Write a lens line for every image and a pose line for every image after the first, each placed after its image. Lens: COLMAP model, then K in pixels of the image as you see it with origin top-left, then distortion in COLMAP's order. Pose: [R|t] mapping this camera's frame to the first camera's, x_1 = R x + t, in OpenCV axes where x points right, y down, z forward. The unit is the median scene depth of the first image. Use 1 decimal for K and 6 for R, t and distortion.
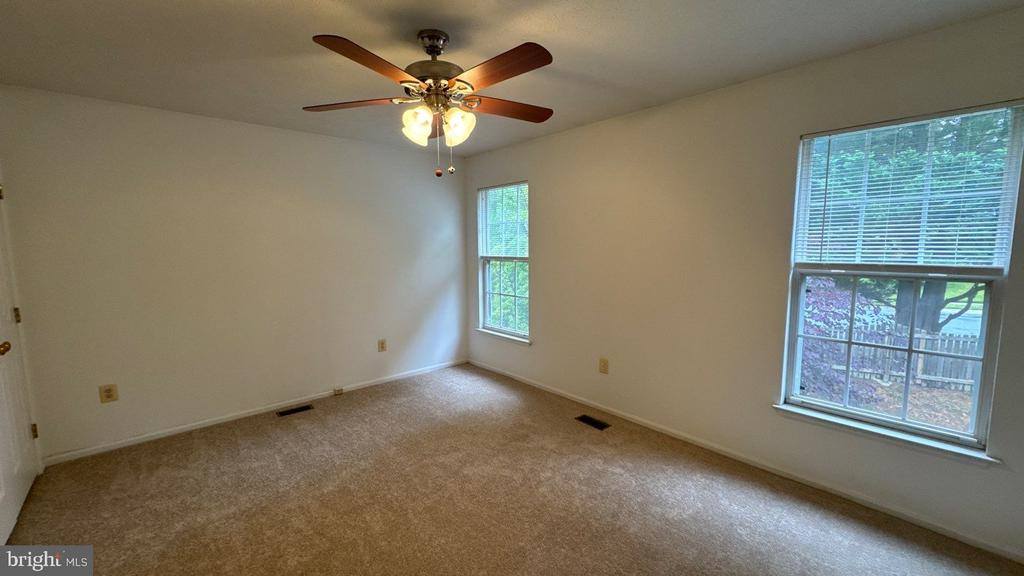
lens RADIAL K [[407.7, 0, 510.6], [0, 407.7, 289.1], [0, 0, 1]] dist [-0.001255, -0.000315]
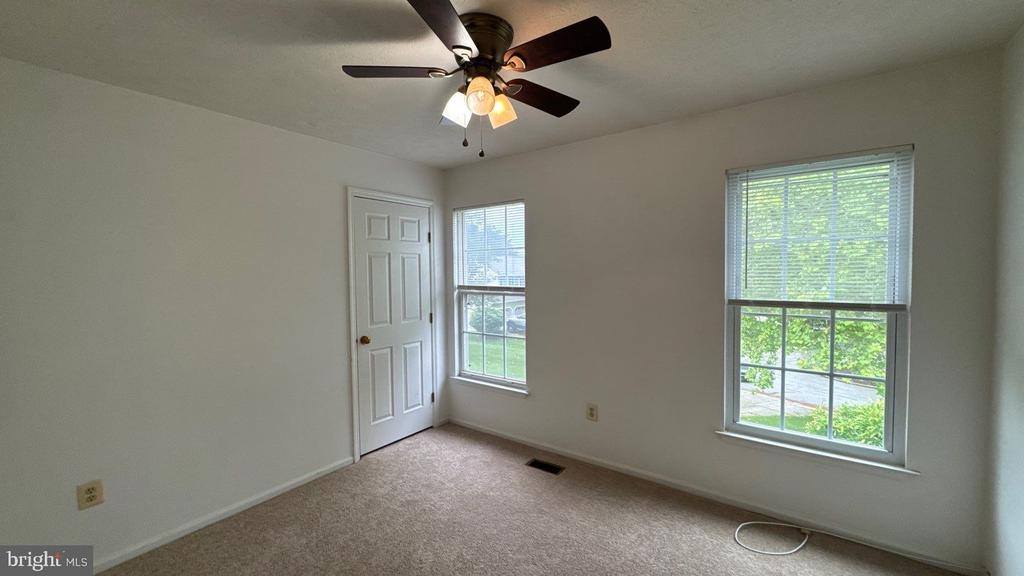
lens RADIAL K [[407.7, 0, 513.6], [0, 407.7, 286.3], [0, 0, 1]] dist [-0.001255, -0.000315]
pose [[0.974166, 0.002542, 0.225817, -0.148379], [0.015740, 0.996741, -0.079122, -0.016213], [-0.225283, 0.080633, 0.970951, 0.167470]]
